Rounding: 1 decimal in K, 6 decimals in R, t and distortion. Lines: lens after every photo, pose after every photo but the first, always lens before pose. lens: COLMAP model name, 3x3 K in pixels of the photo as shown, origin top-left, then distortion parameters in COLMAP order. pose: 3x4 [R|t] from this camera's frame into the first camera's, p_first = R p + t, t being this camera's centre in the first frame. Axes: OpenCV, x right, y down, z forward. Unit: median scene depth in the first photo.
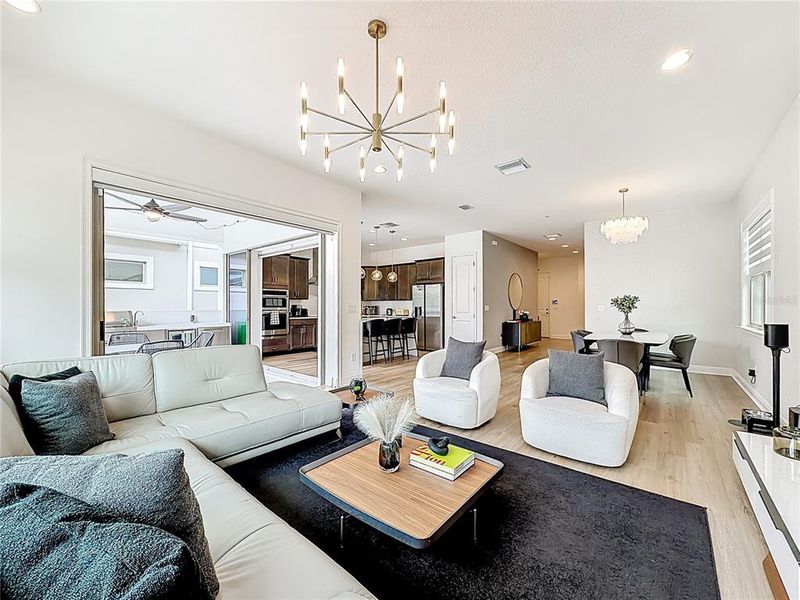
lens RADIAL K [[321.0, 0, 398.6], [0, 321.0, 300.6], [0, 0, 1]] dist [0.001094, -0.000193]
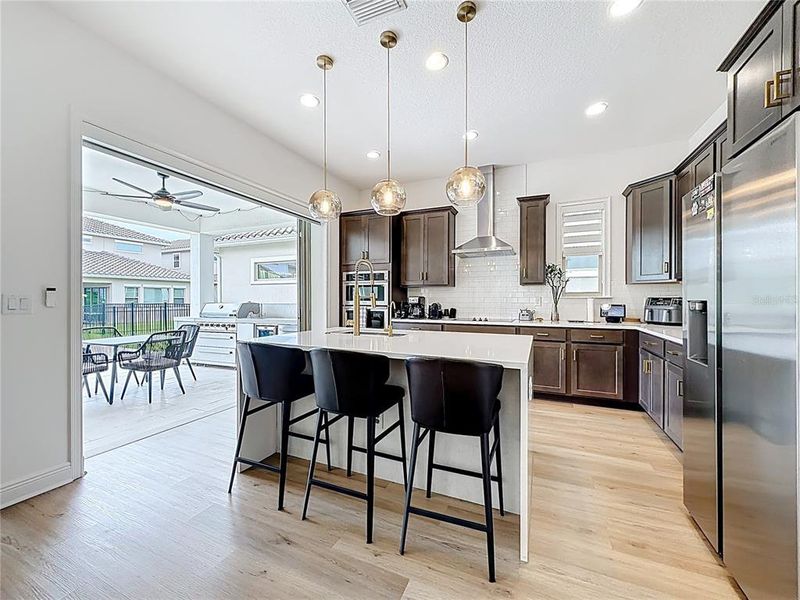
lens RADIAL K [[321.0, 0, 398.6], [0, 321.0, 300.6], [0, 0, 1]] dist [0.001094, -0.000193]
pose [[0.276219, 0.005876, -0.961077, 0.201458], [0.016377, 0.999807, 0.010820, 0.014235], [0.960955, -0.018729, 0.276070, 0.813884]]
